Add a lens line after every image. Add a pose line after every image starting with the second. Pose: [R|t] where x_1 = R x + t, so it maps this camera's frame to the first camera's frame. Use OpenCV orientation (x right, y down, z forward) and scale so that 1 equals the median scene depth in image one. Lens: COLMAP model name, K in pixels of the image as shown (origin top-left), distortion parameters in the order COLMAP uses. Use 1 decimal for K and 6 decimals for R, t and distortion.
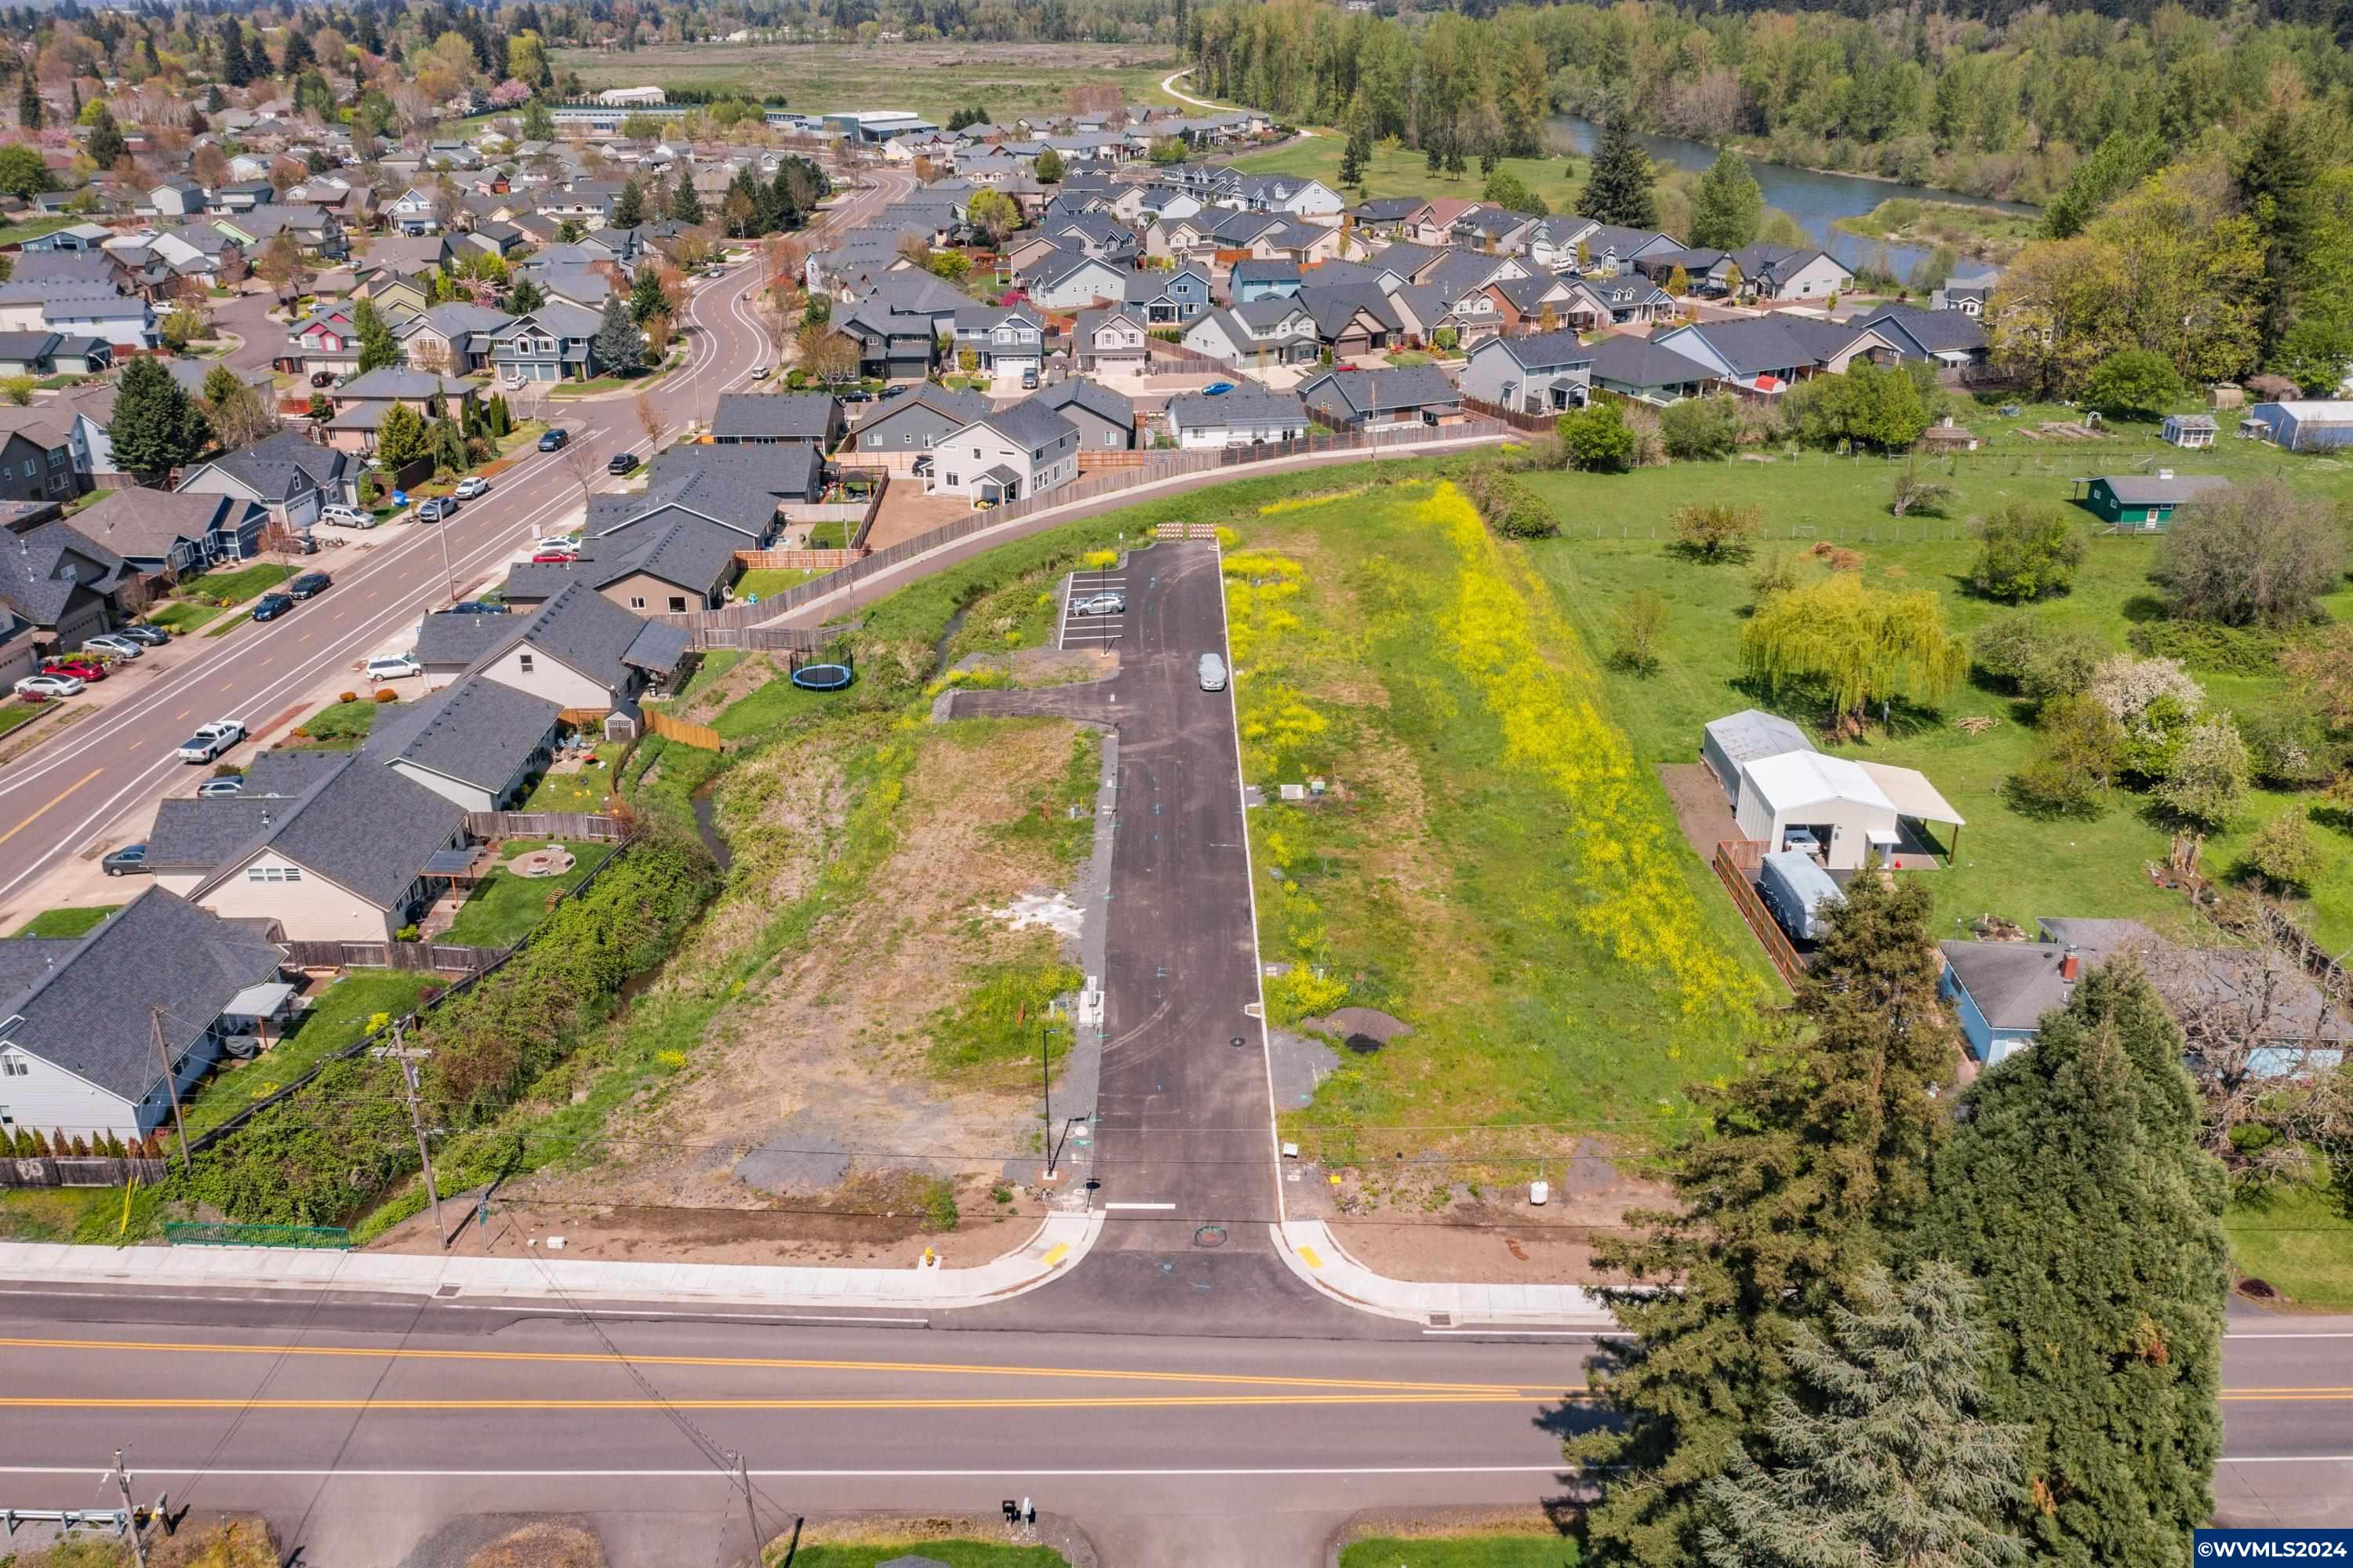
lens RADIAL K [[1863.1, 0, 1176.5], [0, 1863.1, 784.0], [0, 0, 1]] dist [-0.016289, 0.006877]
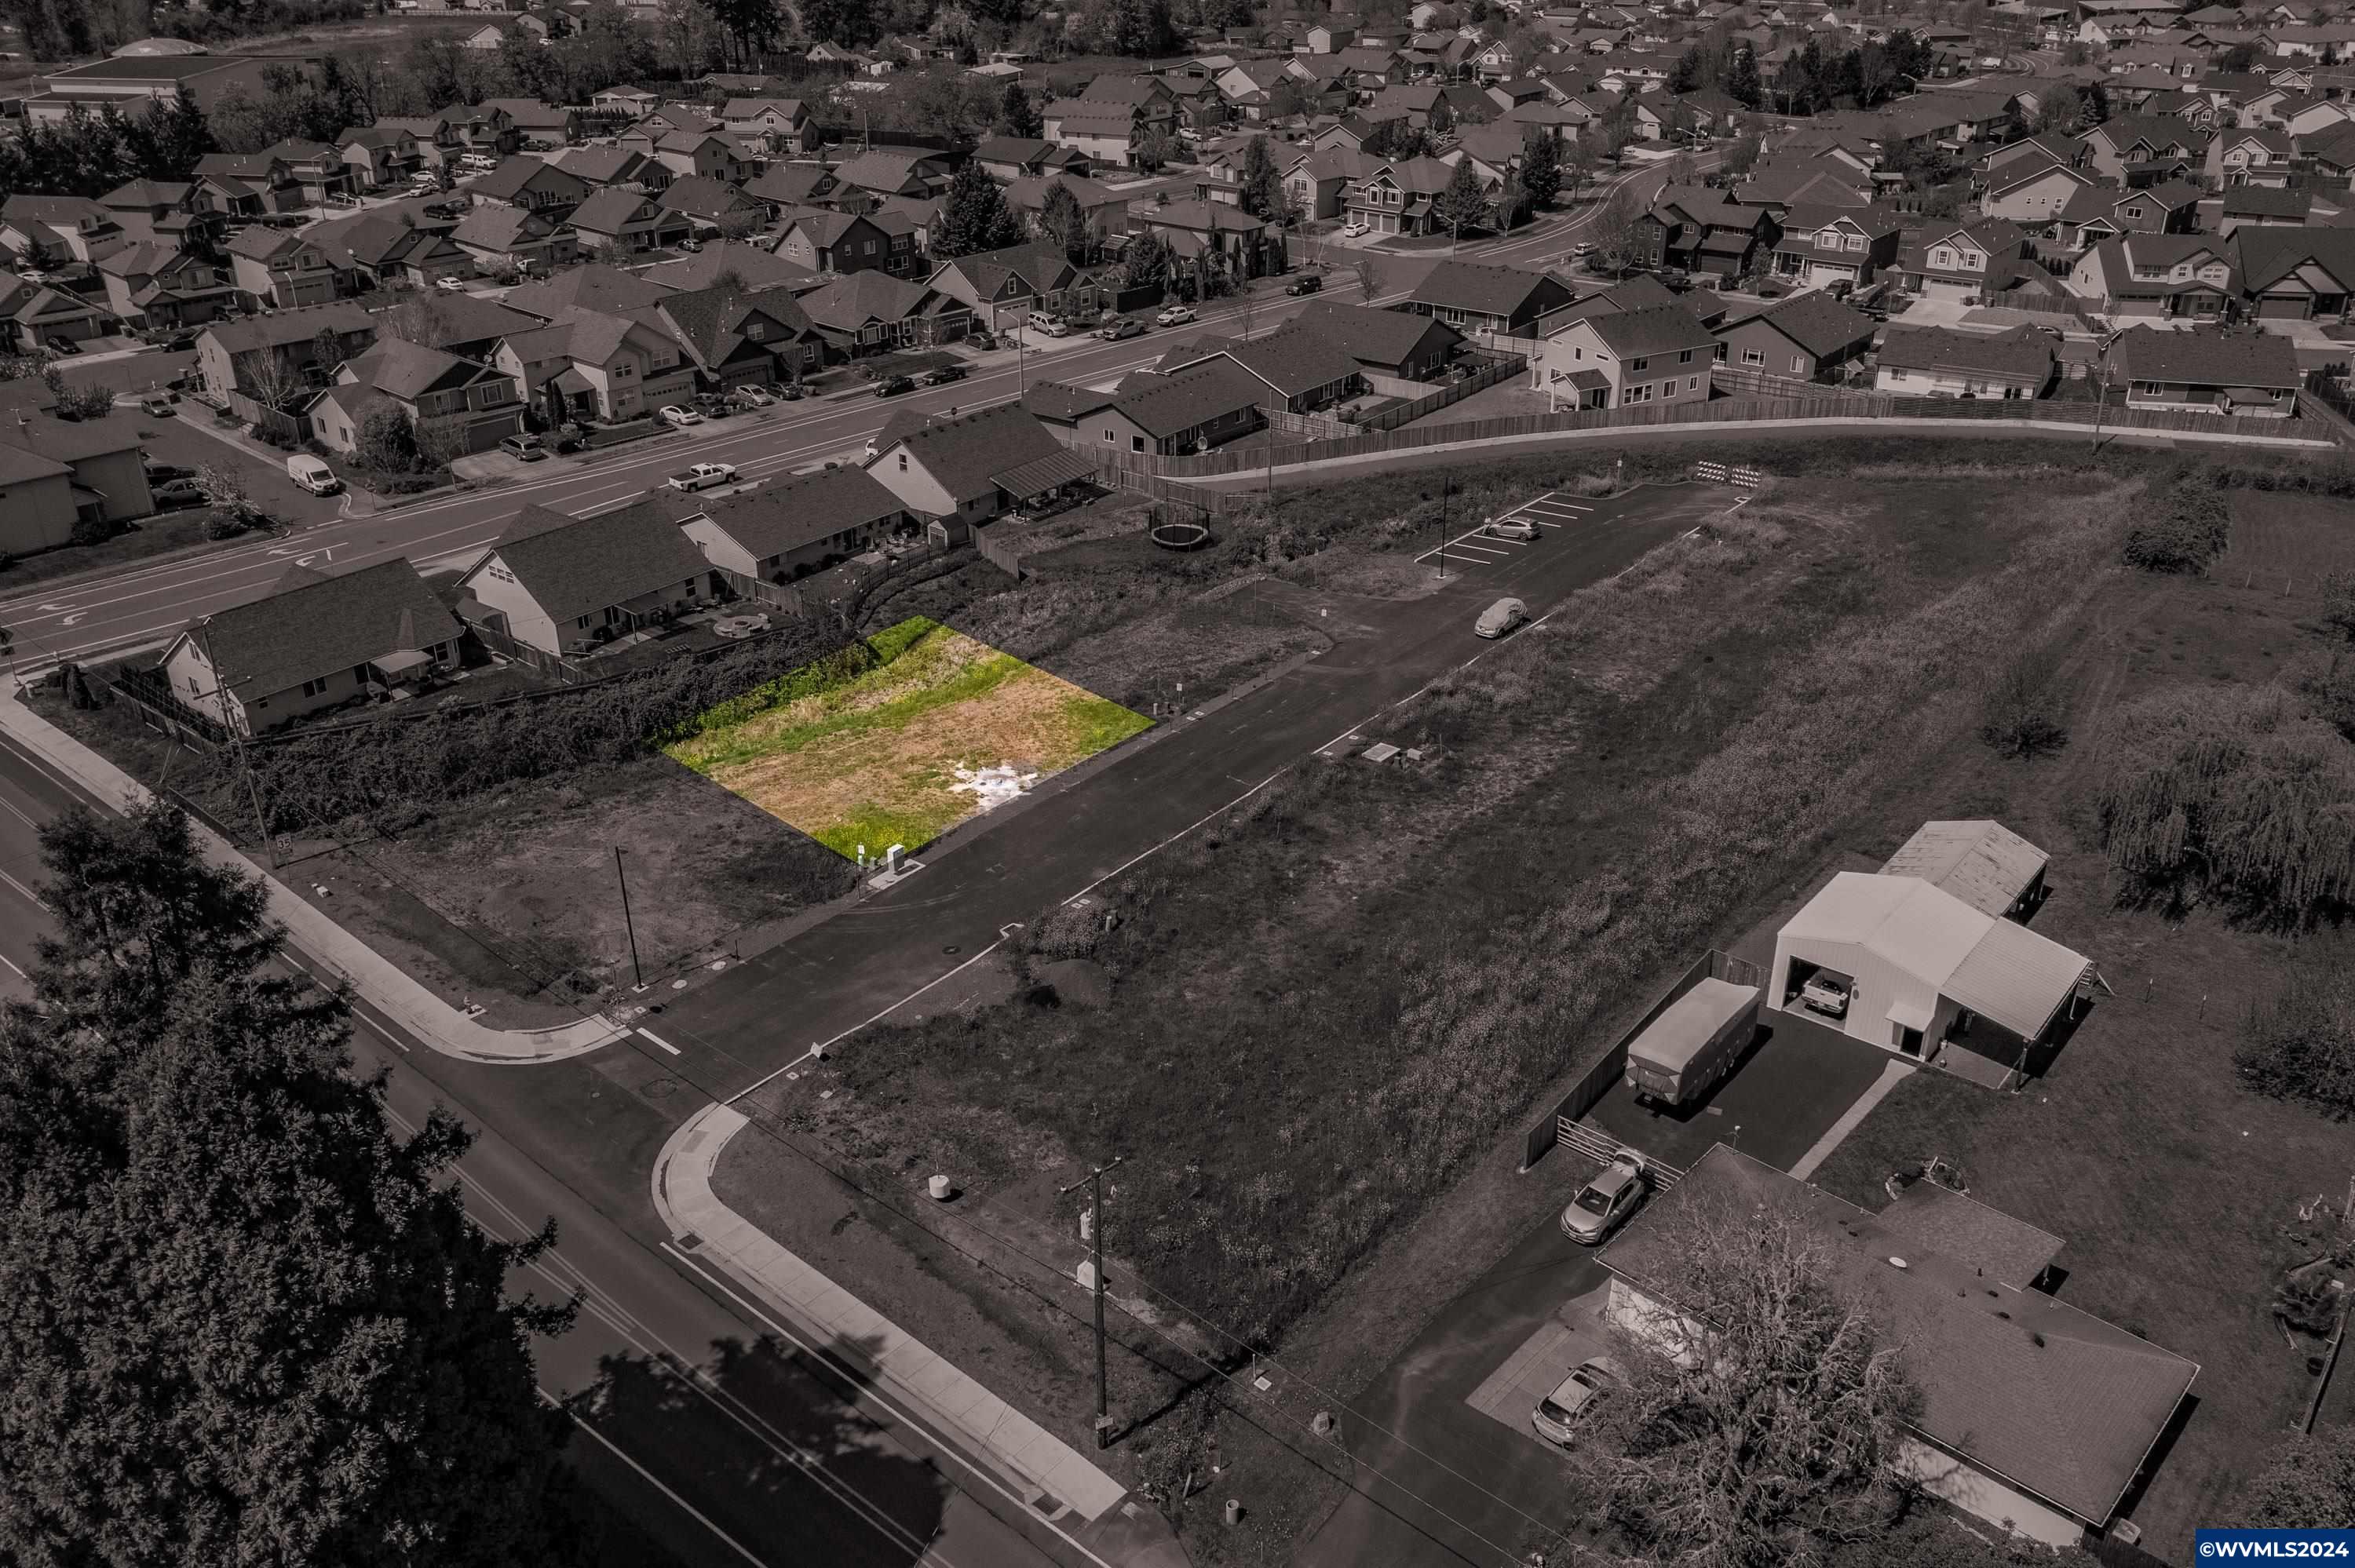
lens RADIAL K [[1864.4, 0, 1177.5], [0, 1864.4, 784.0], [0, 0, 1]] dist [-0.016289, 0.006877]
pose [[0.772683, 0.279925, -0.569739, 0.363759], [-0.243495, 0.959565, 0.141226, -0.060967], [0.586234, 0.029606, 0.809600, 0.159022]]
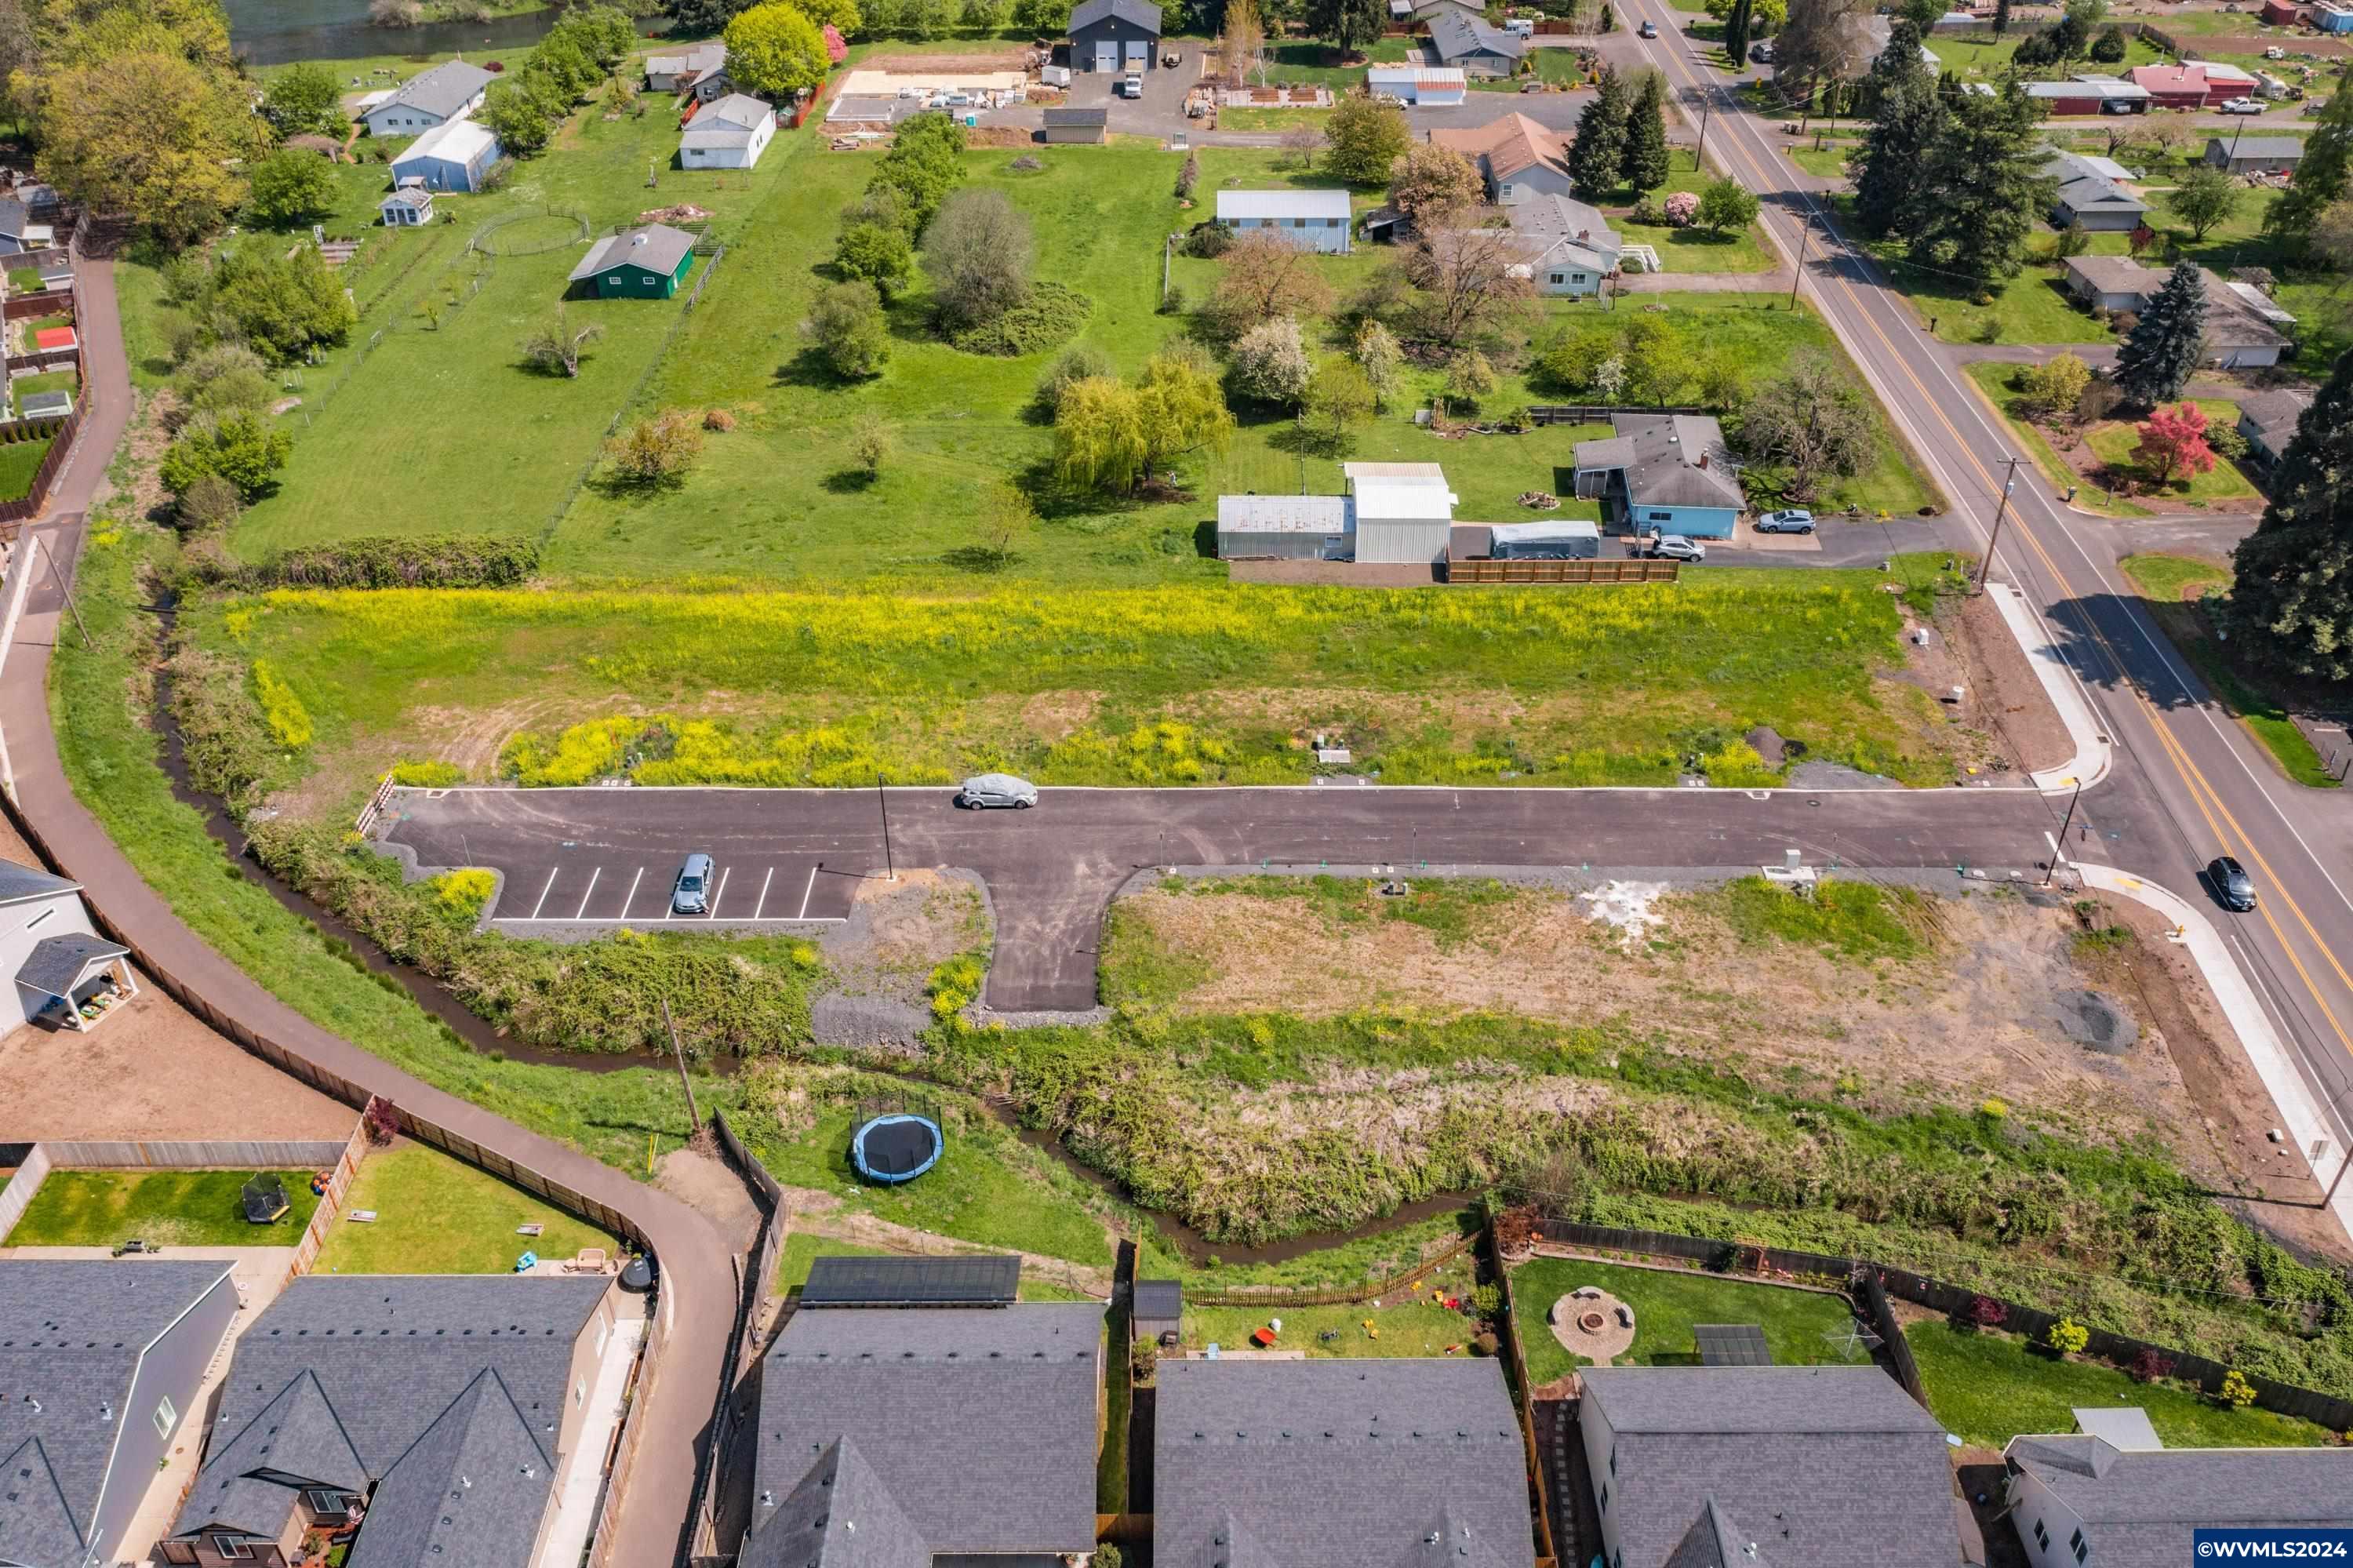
lens RADIAL K [[1863.1, 0, 1176.5], [0, 1863.1, 784.0], [0, 0, 1]] dist [-0.016289, 0.006877]
pose [[0.026120, -0.577627, 0.815883, -0.568062], [0.404807, 0.752361, 0.519695, -0.399811], [-0.914029, 0.316701, 0.253479, 0.599918]]
